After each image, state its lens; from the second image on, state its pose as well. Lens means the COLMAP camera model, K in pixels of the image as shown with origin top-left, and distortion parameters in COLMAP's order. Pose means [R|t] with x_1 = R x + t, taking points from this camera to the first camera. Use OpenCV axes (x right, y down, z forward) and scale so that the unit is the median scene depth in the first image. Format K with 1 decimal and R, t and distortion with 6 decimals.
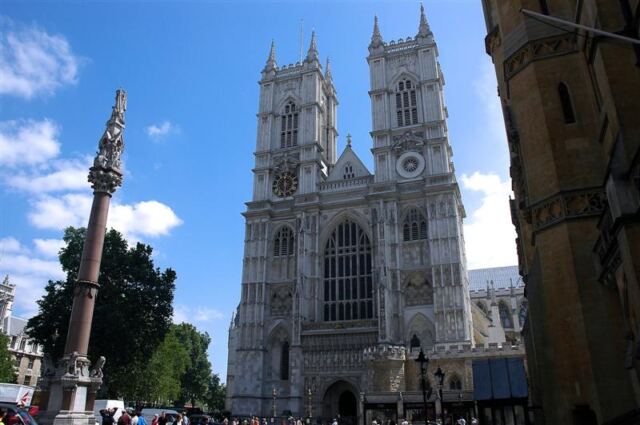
lens RADIAL K [[501.2, 0, 320.0], [0, 501.2, 212.5], [0, 0, 1]] dist [-0.178557, 0.171436]
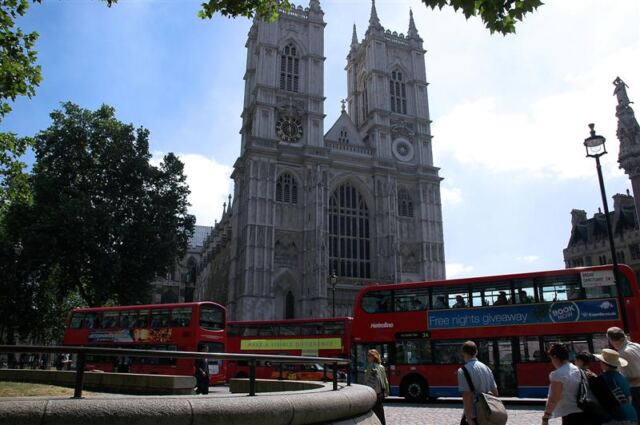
lens RADIAL K [[501.2, 0, 320.0], [0, 501.2, 212.5], [0, 0, 1]] dist [-0.178557, 0.171436]
pose [[0.747375, 0.193838, 0.635498, -0.655954], [-0.251687, 0.967808, 0.000796, 0.090364], [-0.614886, -0.160541, 0.772102, 0.216138]]
